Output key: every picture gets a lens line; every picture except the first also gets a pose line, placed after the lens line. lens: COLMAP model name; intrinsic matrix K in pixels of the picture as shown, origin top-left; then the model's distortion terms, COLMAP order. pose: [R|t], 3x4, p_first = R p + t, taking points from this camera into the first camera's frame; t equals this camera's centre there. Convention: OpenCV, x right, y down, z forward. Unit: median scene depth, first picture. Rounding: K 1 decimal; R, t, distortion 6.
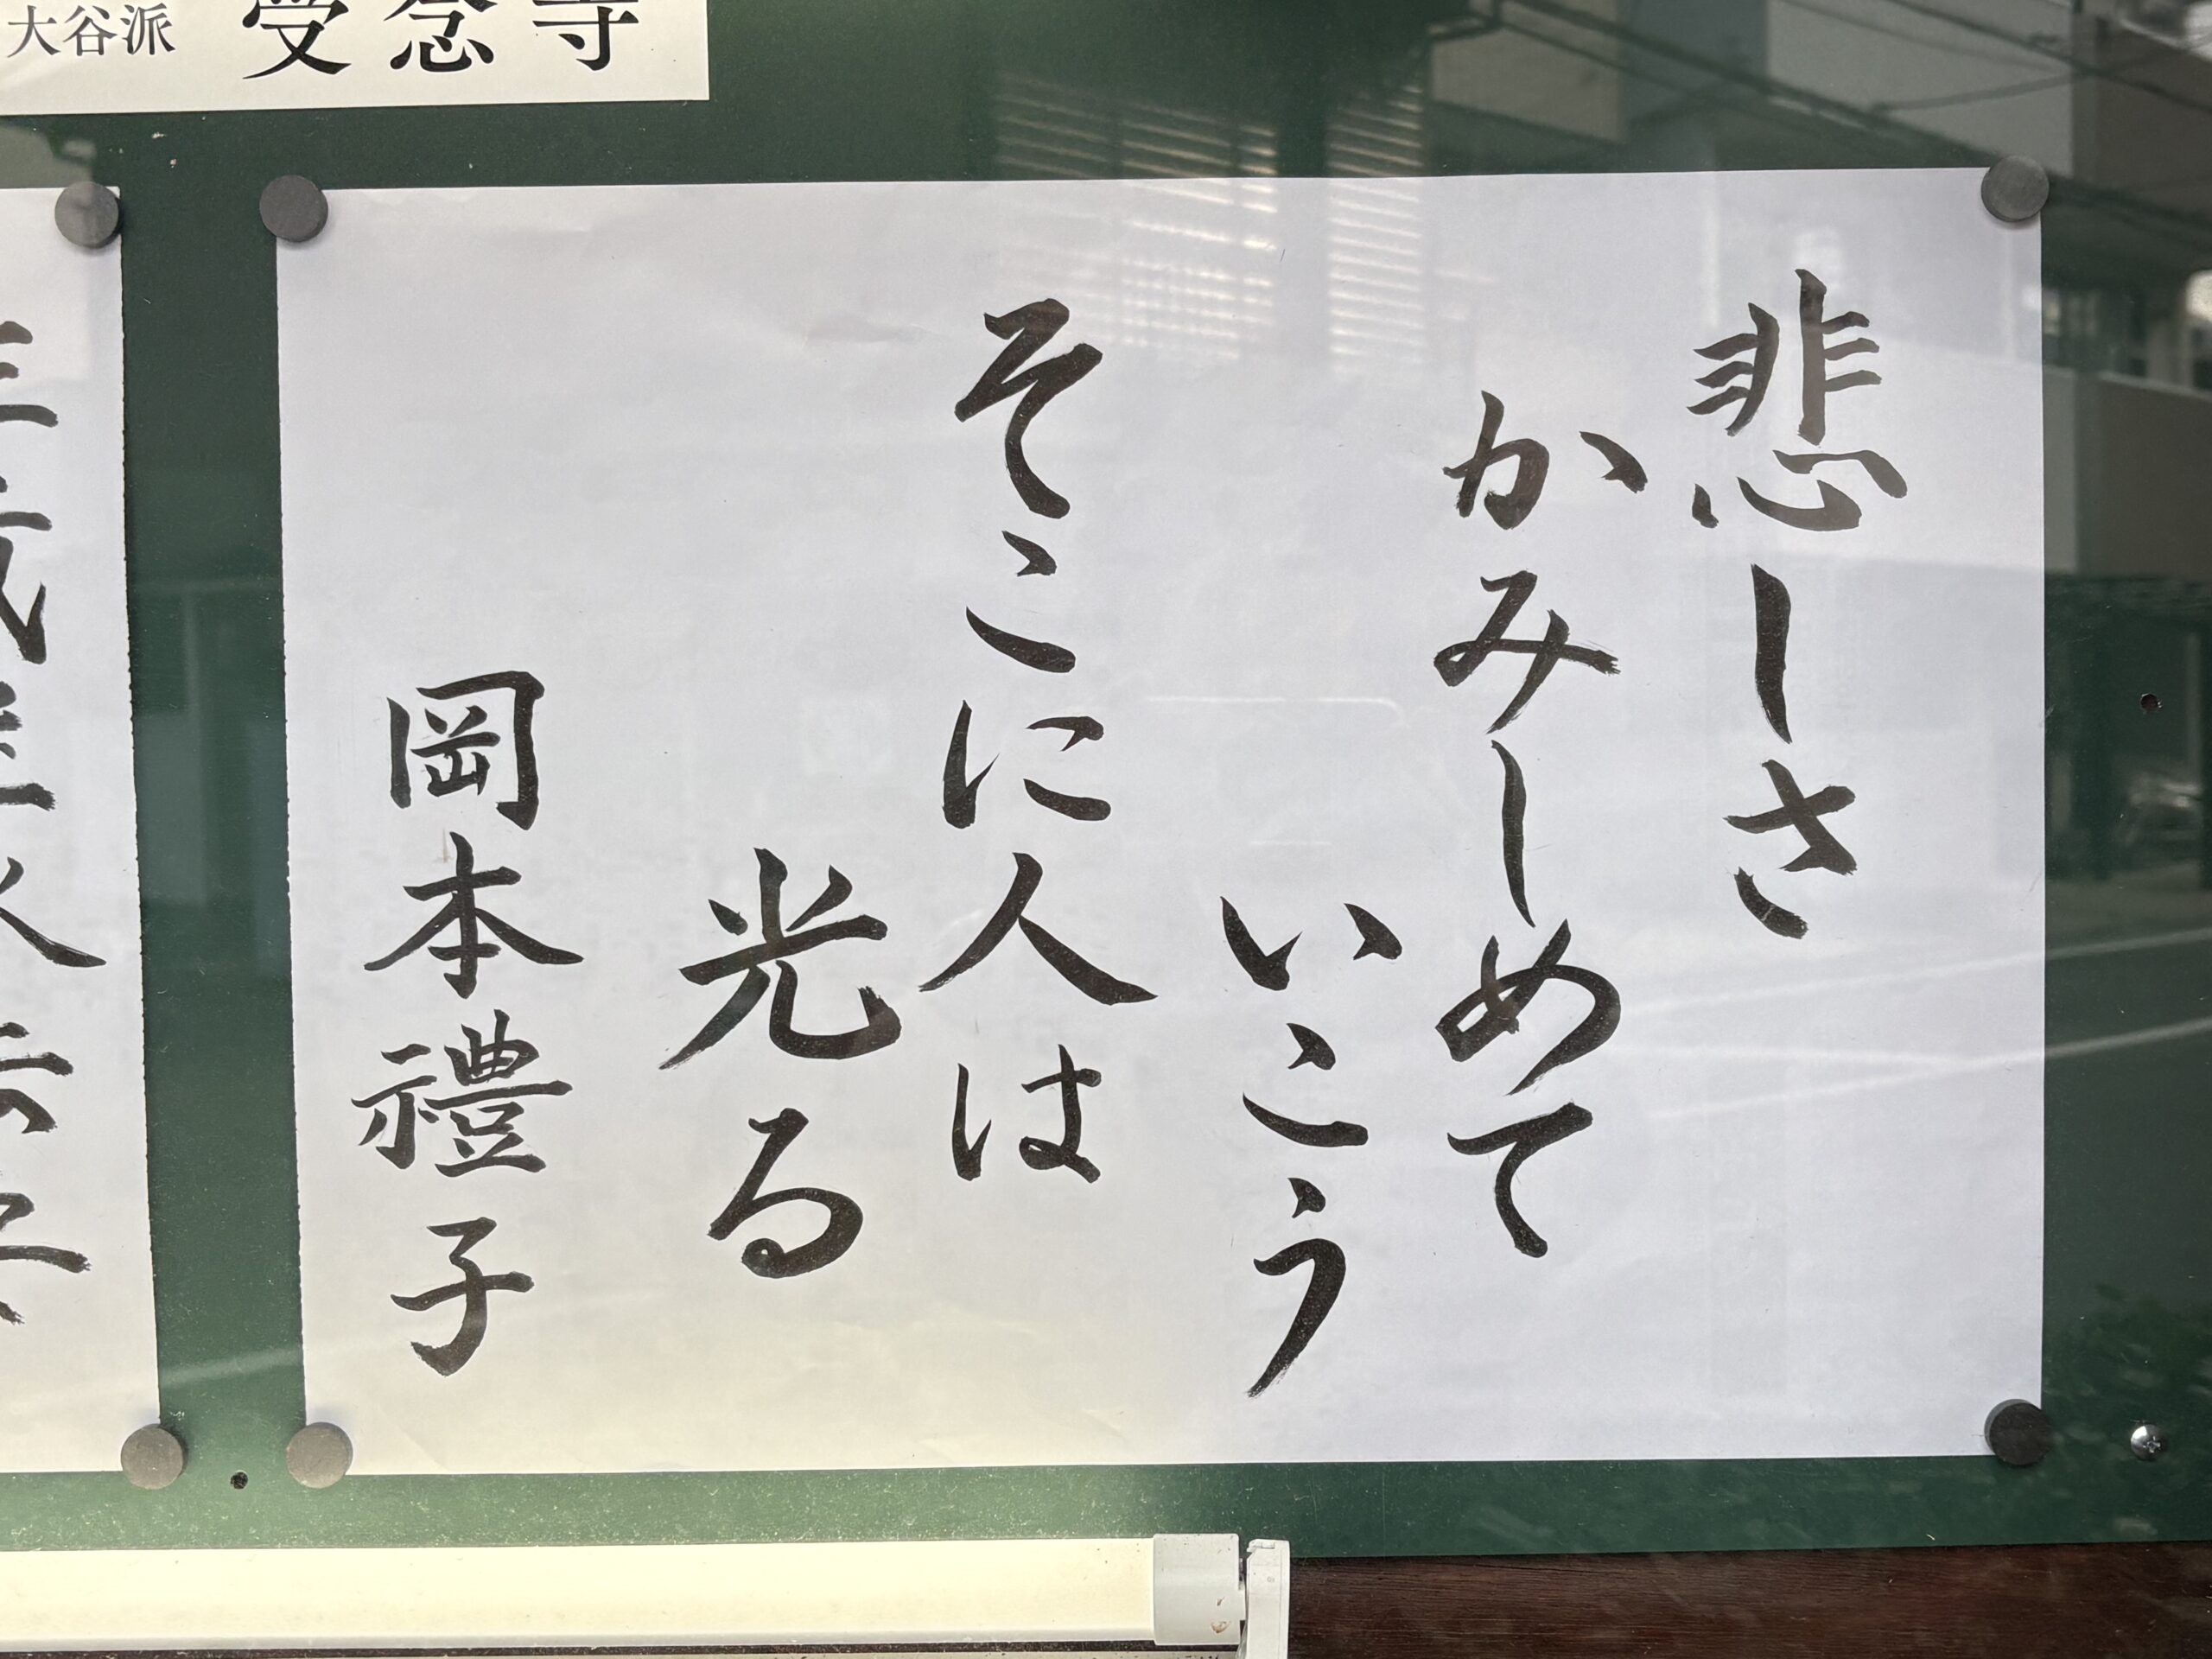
lens RADIAL K [[2635.3, 0, 1024.6], [0, 2635.3, 817.2], [0, 0, 1]] dist [0.037015, 0.000000]
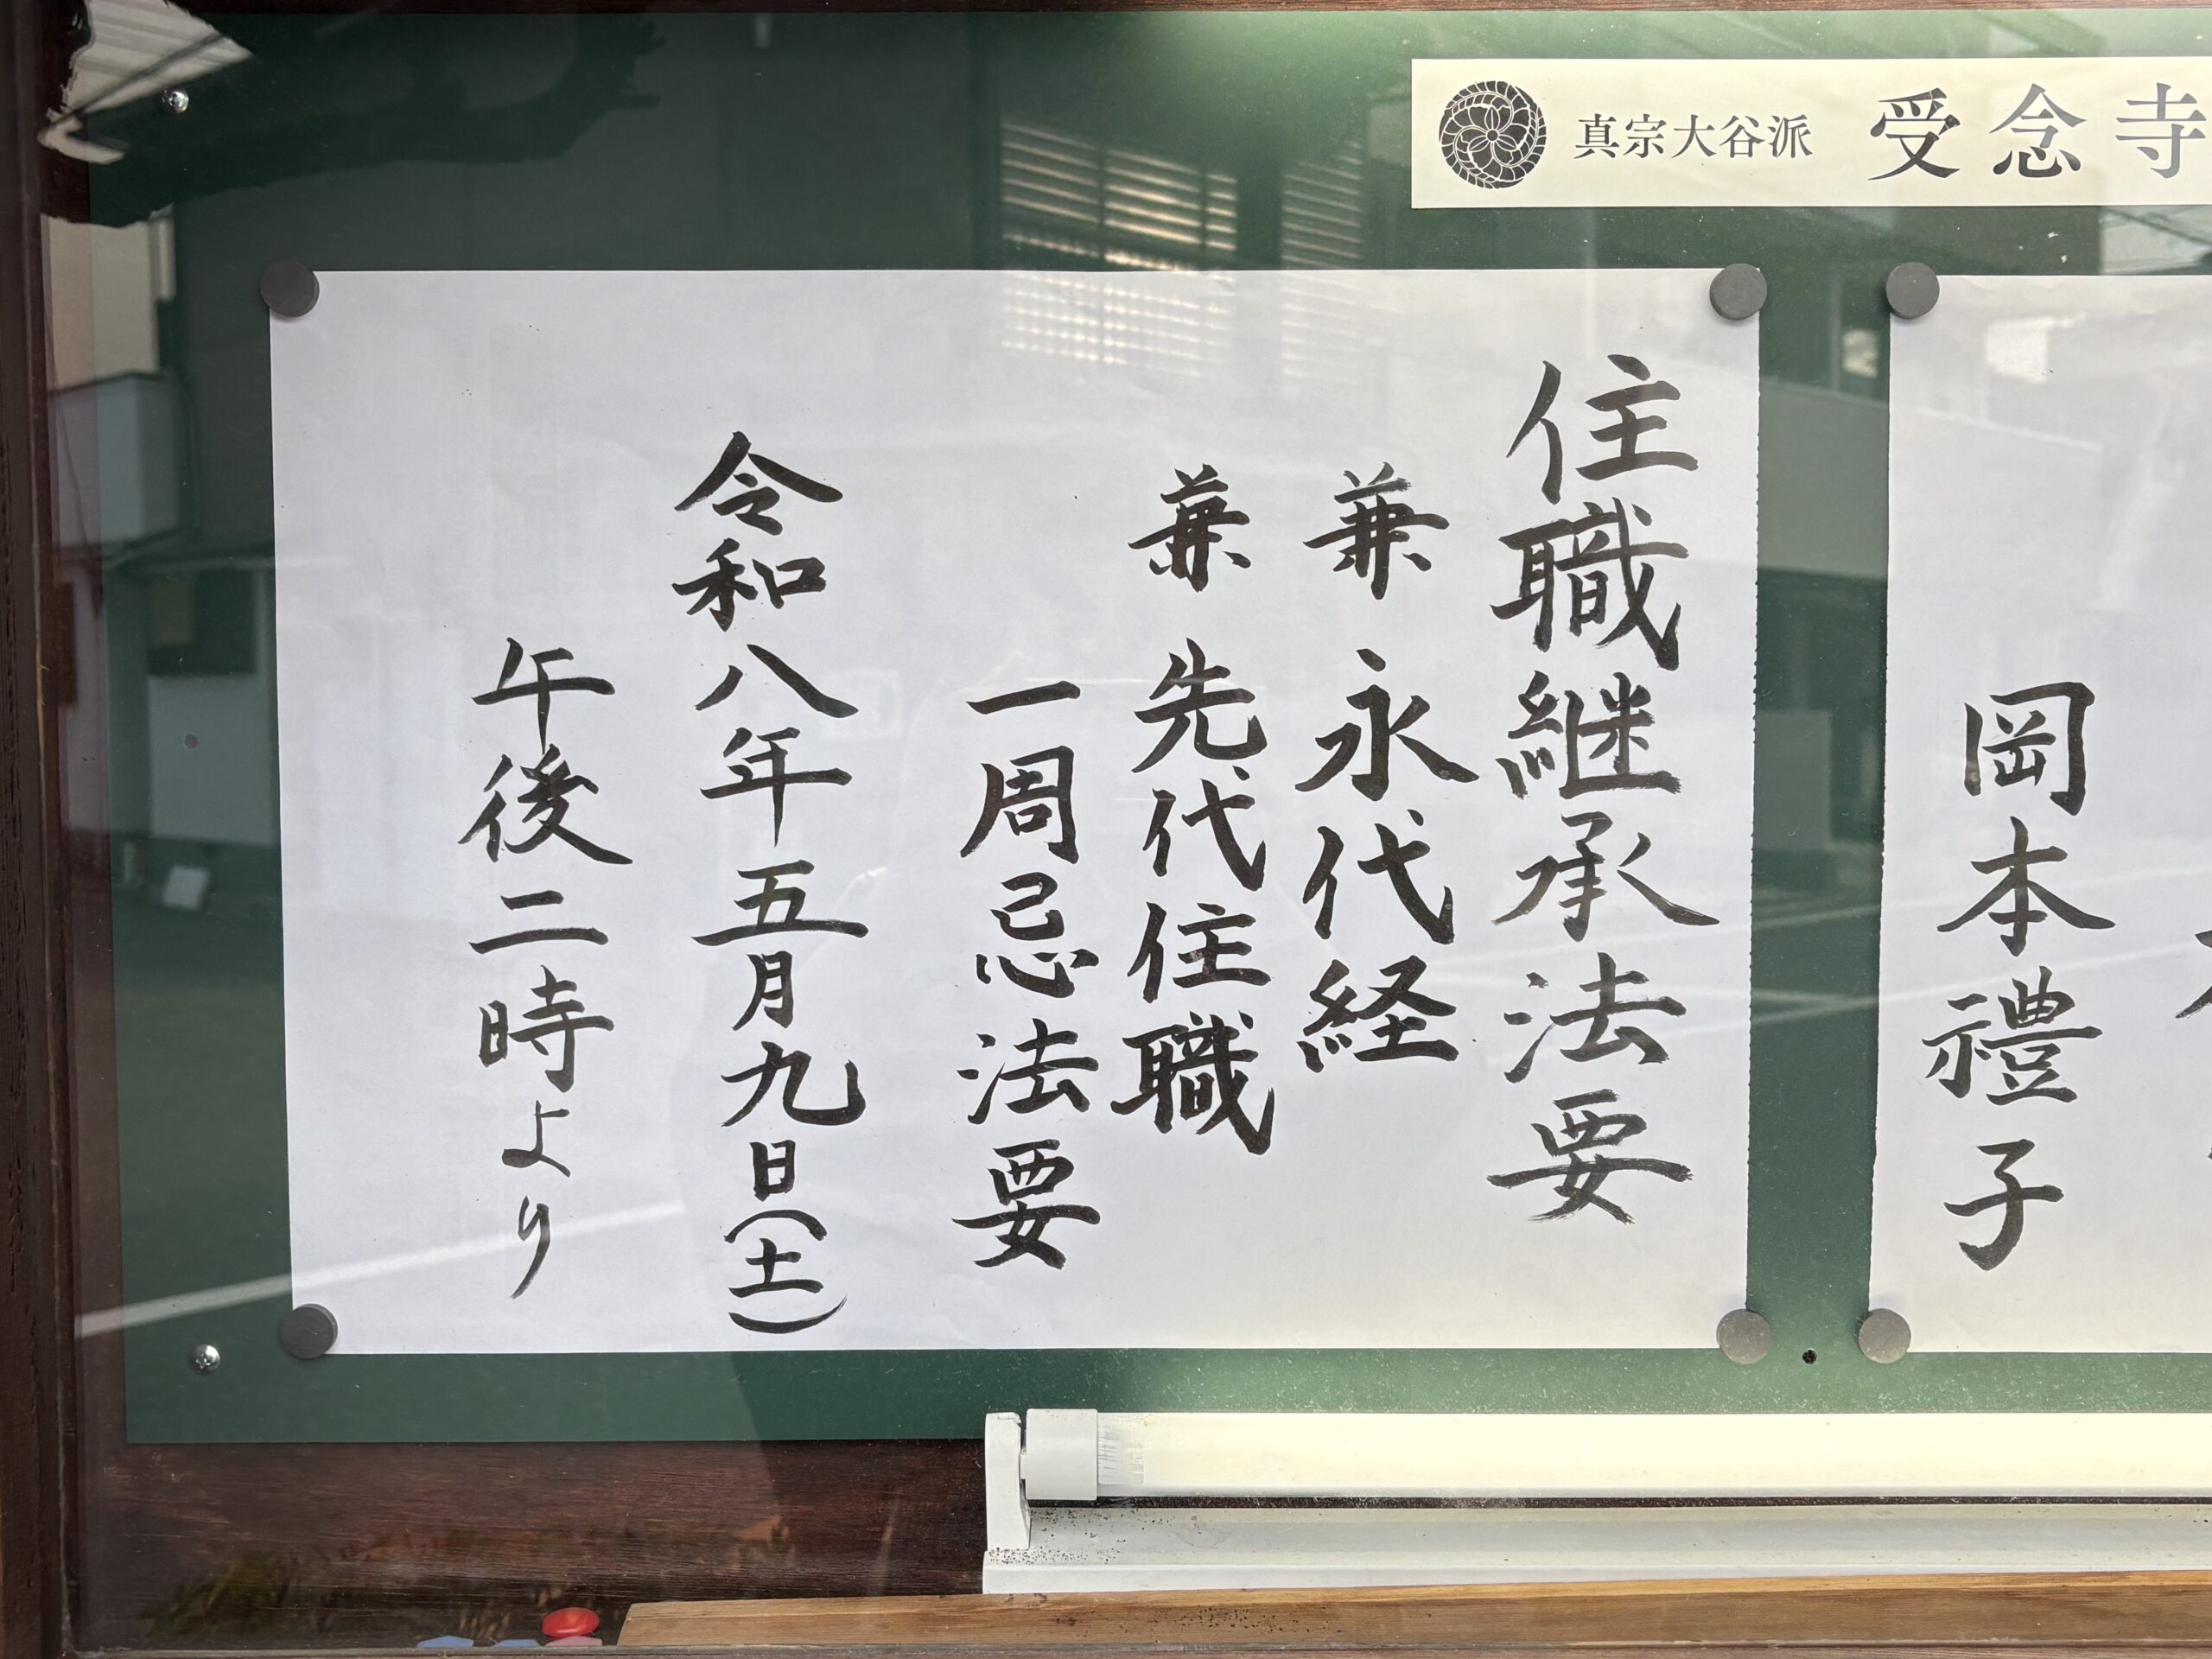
lens RADIAL K [[2321.3, 0, 1125.8], [0, 2321.3, 818.2], [0, 0, 1]] dist [0.031443, 0.000000]
pose [[0.998078, 0.013477, 0.060492, -0.681416], [-0.014492, 0.999761, 0.016373, -0.005113], [-0.060257, -0.017219, 0.998034, -0.027224]]
